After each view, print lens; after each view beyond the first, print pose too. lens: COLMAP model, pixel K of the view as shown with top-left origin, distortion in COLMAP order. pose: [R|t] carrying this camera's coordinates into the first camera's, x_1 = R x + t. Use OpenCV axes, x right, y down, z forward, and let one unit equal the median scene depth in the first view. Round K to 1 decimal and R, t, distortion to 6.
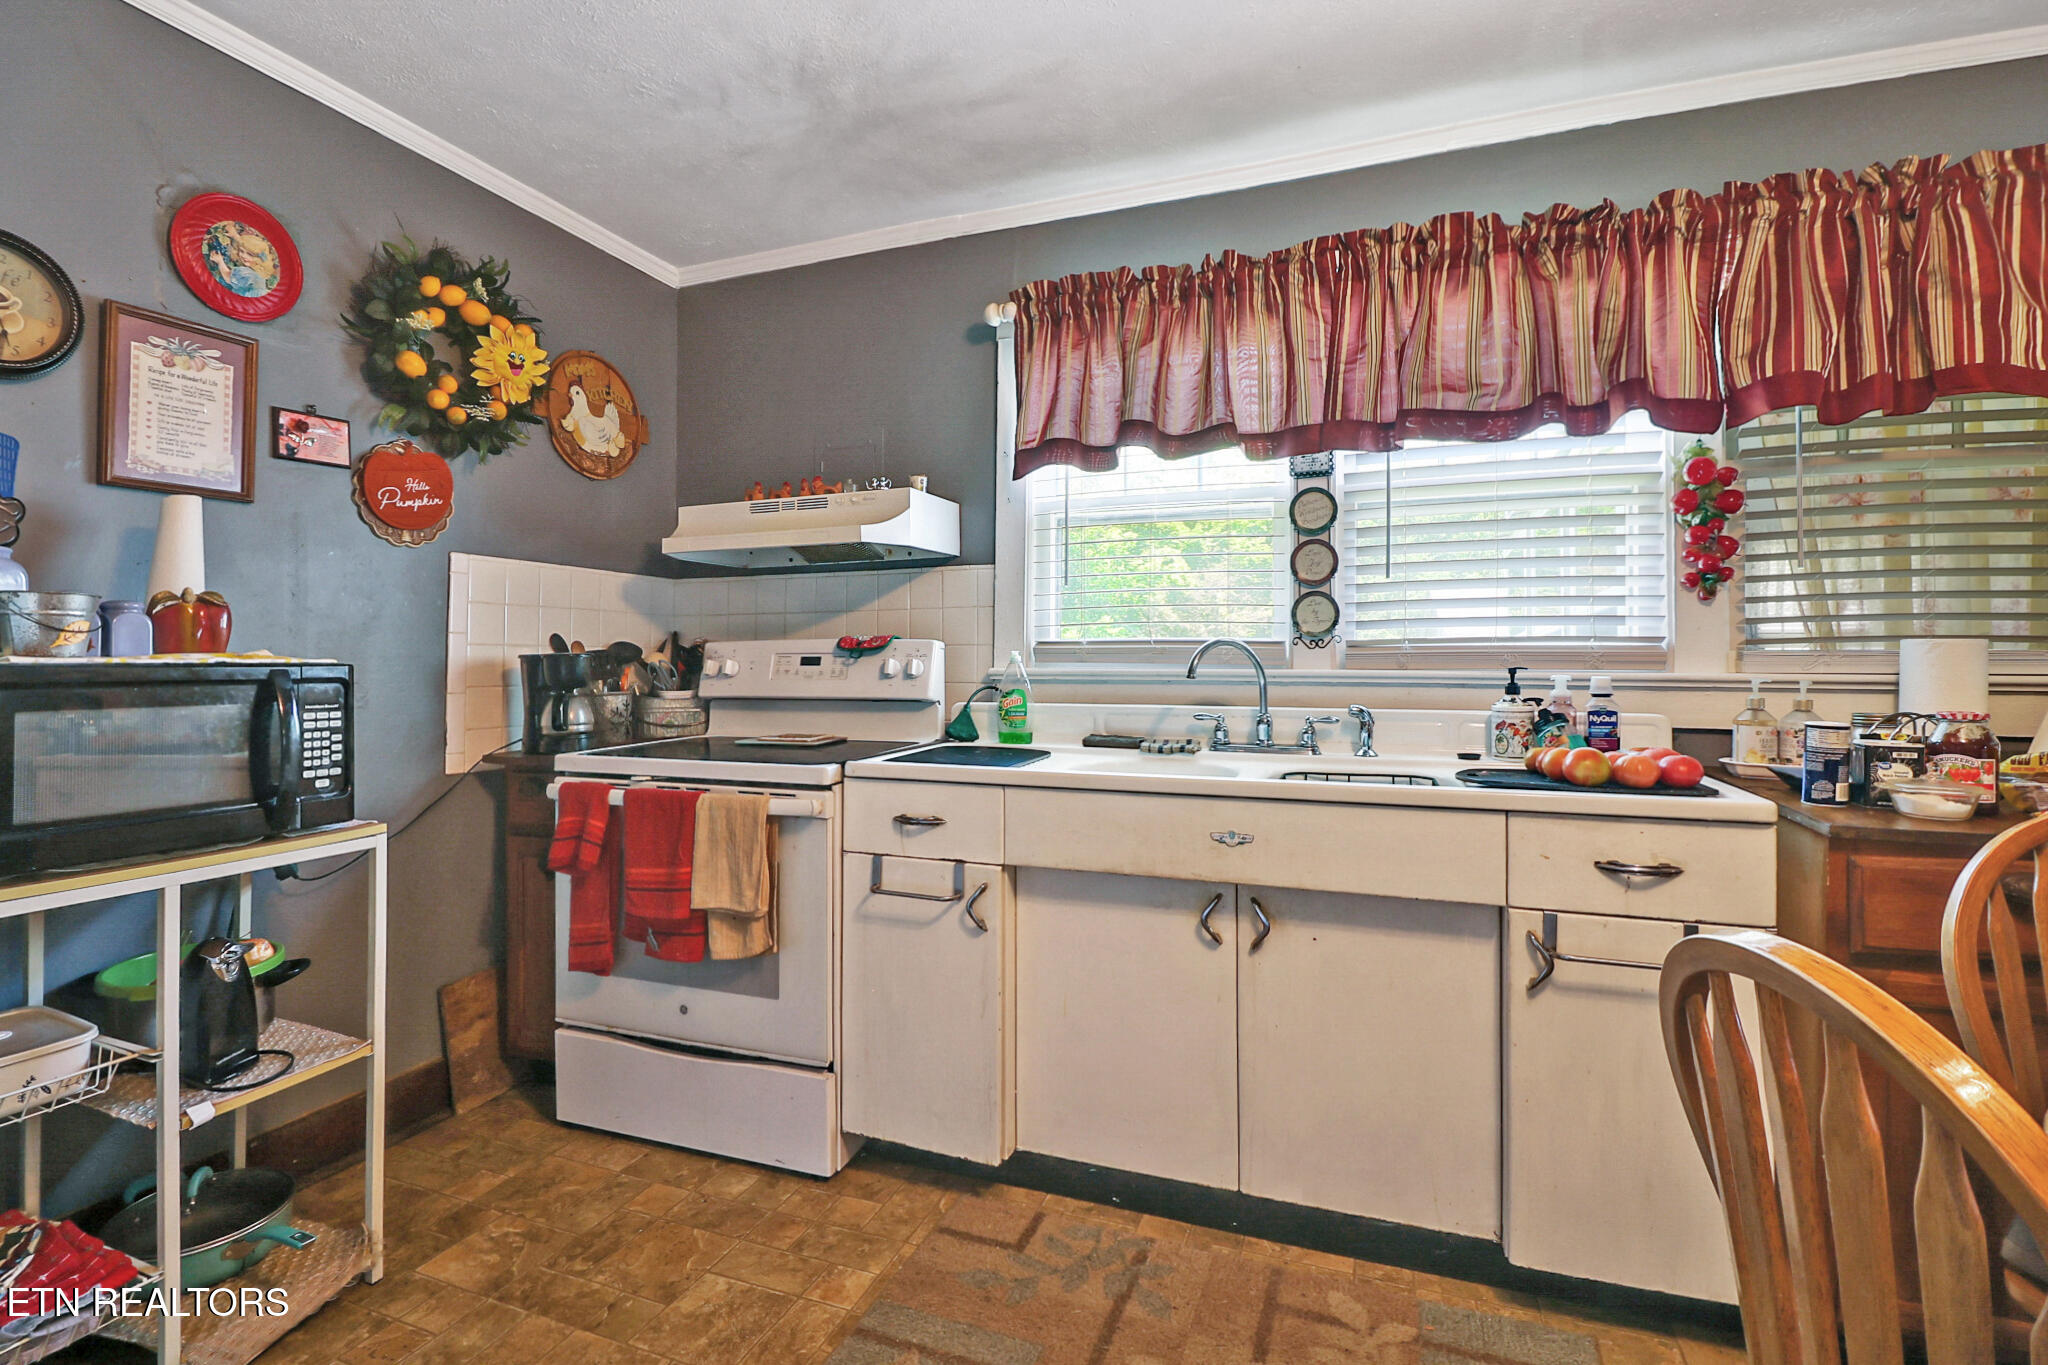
lens RADIAL K [[939.6, 0, 1029.3], [0, 939.6, 664.8], [0, 0, 1]] dist [-0.006883, -0.007608]
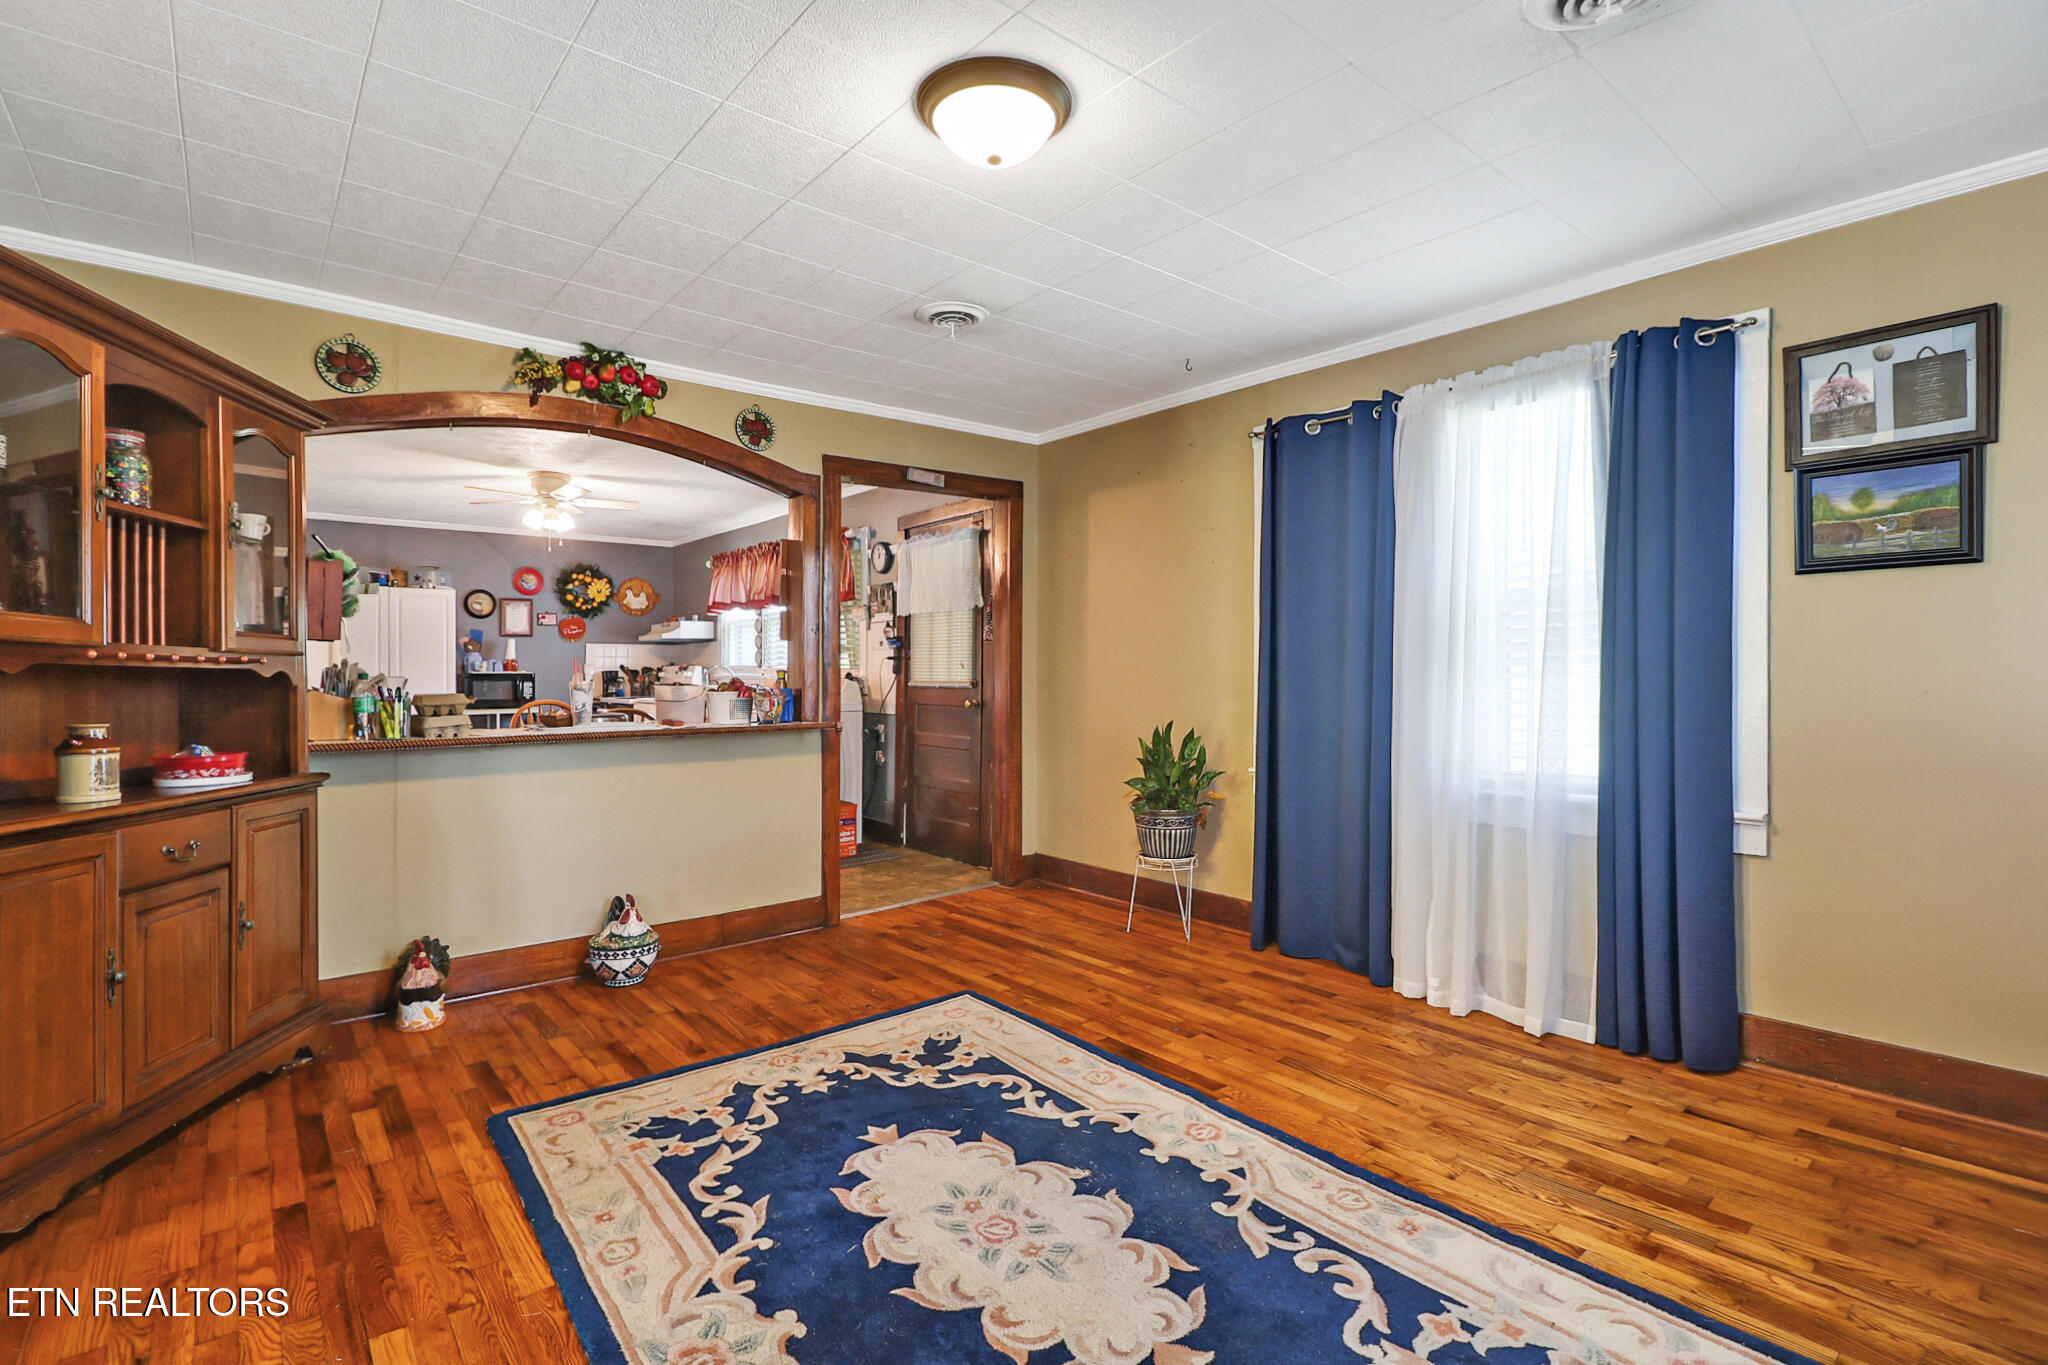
lens RADIAL K [[939.6, 0, 1044.8], [0, 939.6, 687.2], [0, 0, 1]] dist [-0.006883, -0.007608]
pose [[0.884359, 0.003724, -0.466792, 2.824823], [0.001545, 0.999939, 0.010905, 0.015719], [0.466805, -0.010365, 0.884300, -1.492116]]
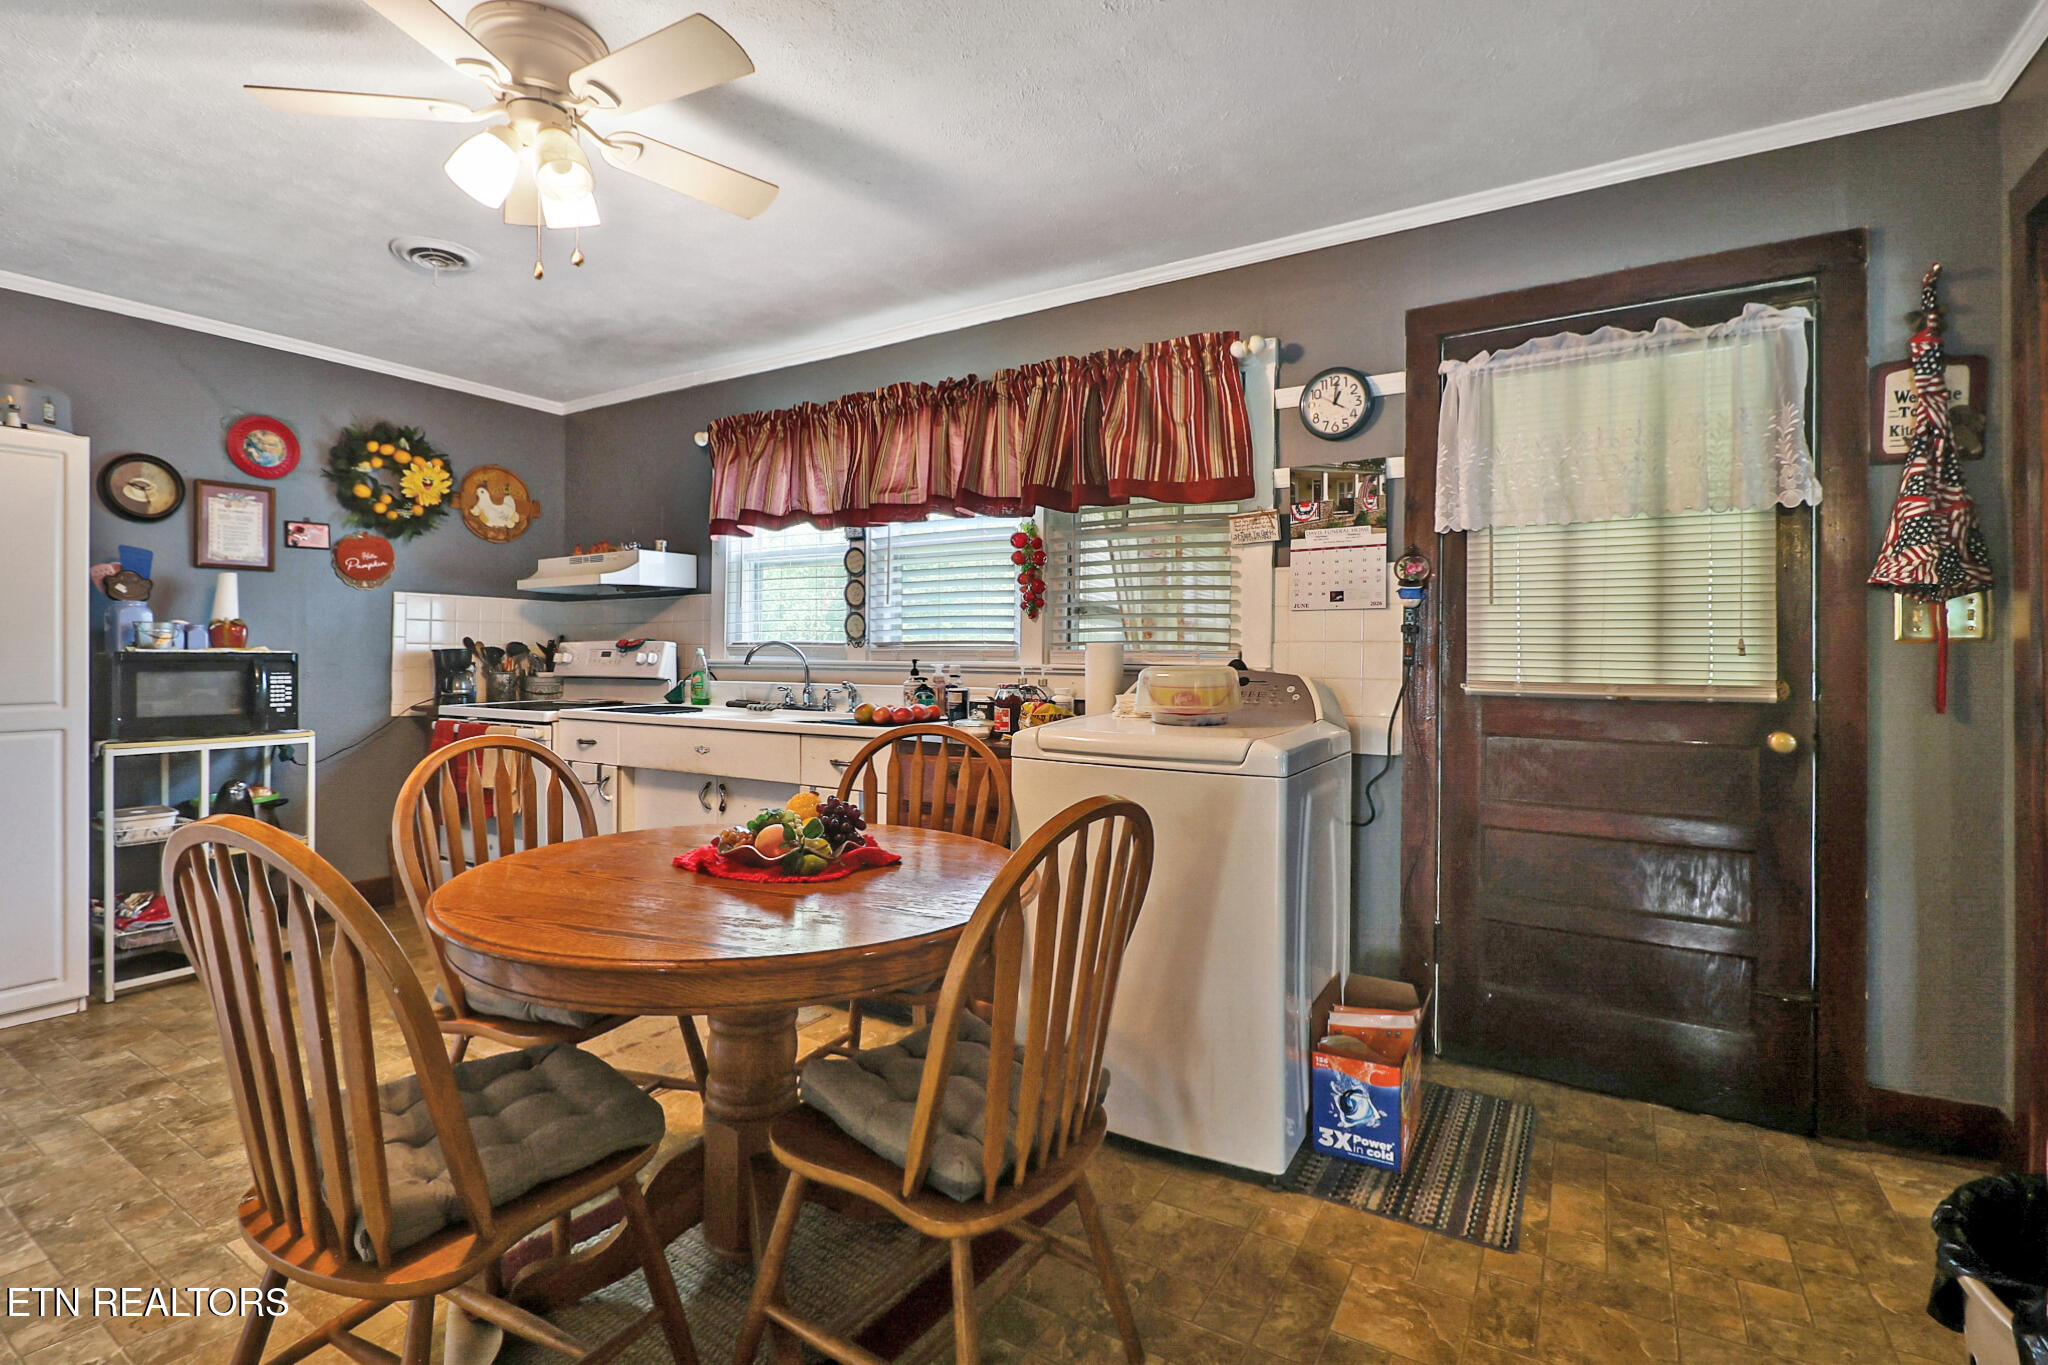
lens RADIAL K [[939.6, 0, 1039.0], [0, 939.6, 675.6], [0, 0, 1]] dist [-0.006883, -0.007608]
pose [[0.984679, 0.008906, -0.174147, 0.930960], [-0.006510, 0.999876, 0.014325, 0.005795], [0.174254, -0.012972, 0.984615, -0.554934]]
